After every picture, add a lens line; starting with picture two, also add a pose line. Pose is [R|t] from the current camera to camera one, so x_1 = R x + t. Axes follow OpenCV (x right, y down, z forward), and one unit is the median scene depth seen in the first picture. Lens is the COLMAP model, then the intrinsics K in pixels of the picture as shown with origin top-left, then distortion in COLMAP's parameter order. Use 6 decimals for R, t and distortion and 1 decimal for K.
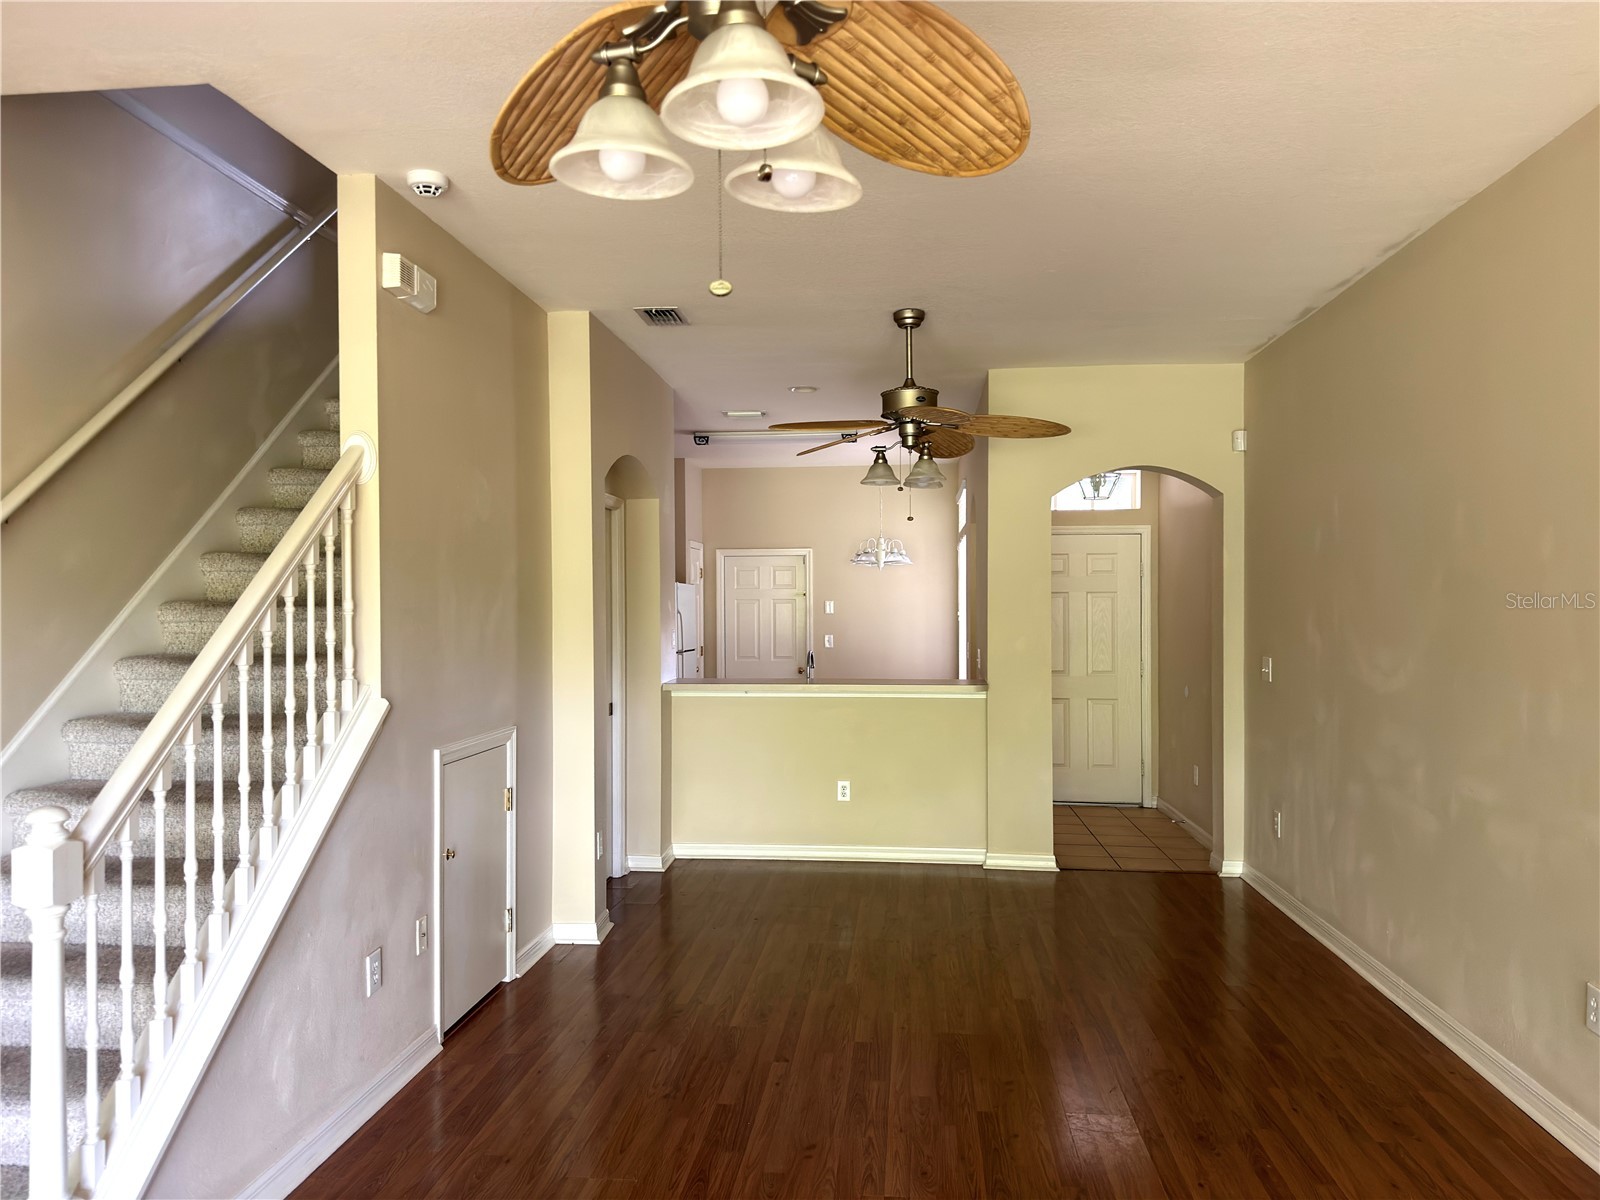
lens RADIAL K [[1120.9, 0, 800.0], [0, 1120.9, 600.0], [0, 0, 1]] dist [0.066992, -0.076385]
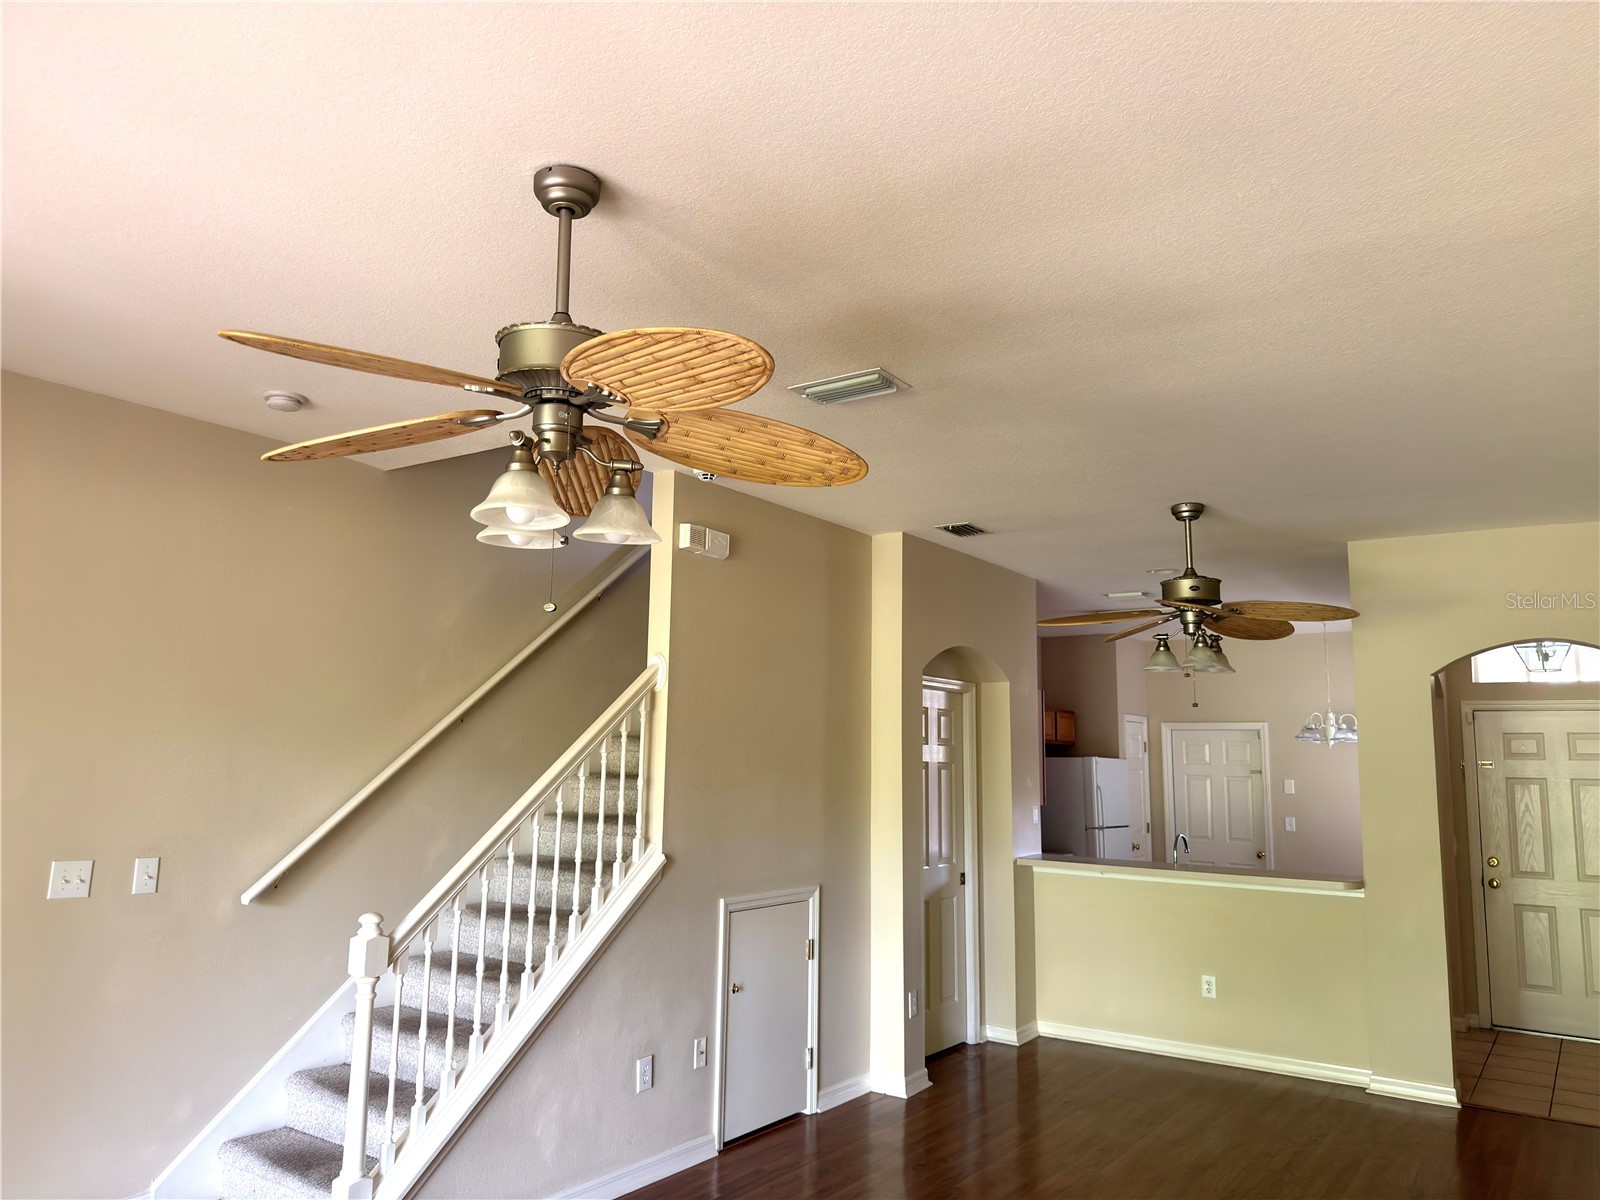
lens RADIAL K [[1132.4, 0, 800.0], [0, 1132.4, 600.0], [0, 0, 1]] dist [0.125207, -0.162433]
pose [[0.874197, -0.052422, -0.482733, 0.291860], [-0.016371, 0.990408, -0.137199, -0.018557], [0.485295, 0.127842, 0.864954, -0.076754]]
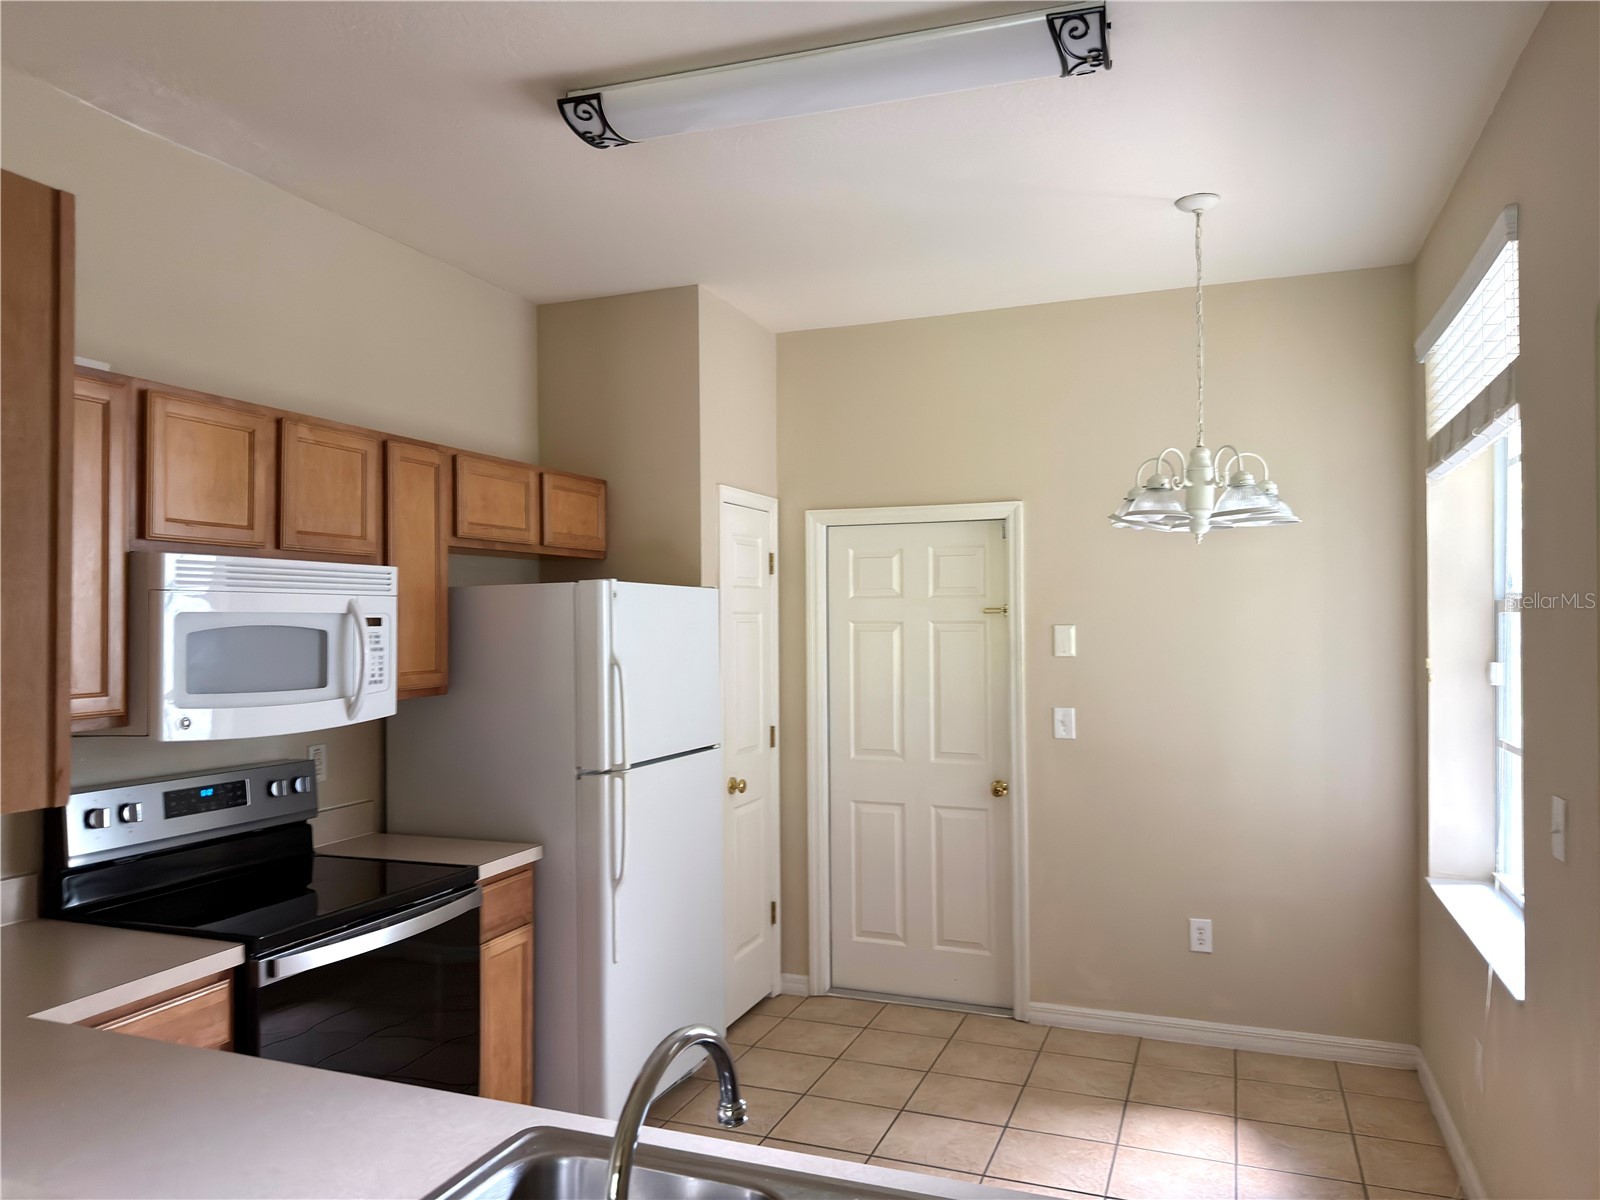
lens RADIAL K [[1132.4, 0, 800.0], [0, 1132.4, 600.0], [0, 0, 1]] dist [0.125207, -0.162433]
pose [[0.966646, -0.004735, -0.256074, 0.080813], [0.001133, 0.999898, -0.014211, -0.006481], [0.256115, 0.013447, 0.966553, 1.179366]]
